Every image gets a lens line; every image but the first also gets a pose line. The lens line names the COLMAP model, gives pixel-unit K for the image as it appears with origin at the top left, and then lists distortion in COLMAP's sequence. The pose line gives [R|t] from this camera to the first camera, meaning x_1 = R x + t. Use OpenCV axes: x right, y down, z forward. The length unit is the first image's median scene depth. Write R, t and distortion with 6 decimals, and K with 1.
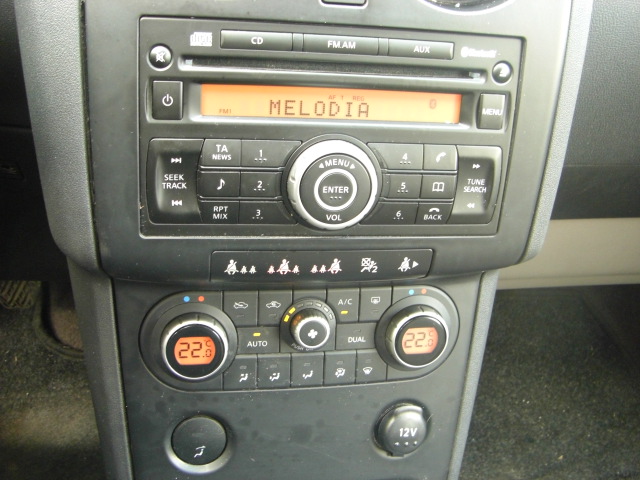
lens RADIAL K [[720.1, 0, 314.1], [0, 720.1, 224.5], [0, 0, 1]] dist [-0.137835, 0.000000]
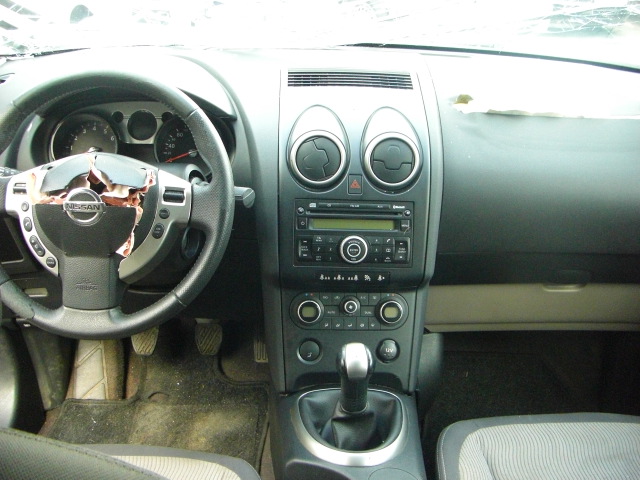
lens RADIAL K [[720.1, 0, 320.2], [0, 720.1, 240.9], [0, 0, 1]] dist [-0.137835, 0.000000]
pose [[0.990903, -0.020753, -0.132968, 0.247577], [-0.008698, 0.976096, -0.217165, 0.488926], [0.134296, 0.216346, 0.967036, -1.711634]]
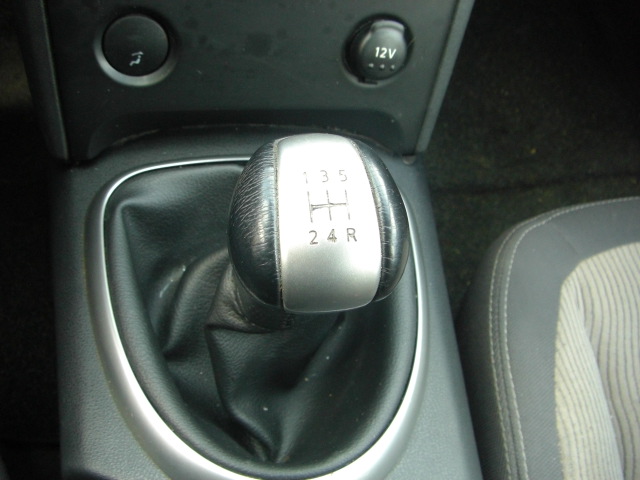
lens RADIAL K [[720.1, 0, 323.5], [0, 720.1, 236.2], [0, 0, 1]] dist [-0.137835, 0.000000]
pose [[0.996657, 0.050939, 0.063880, 0.016389], [-0.072219, 0.914879, 0.397217, 0.166193], [-0.038209, -0.400502, 0.915499, 0.142554]]
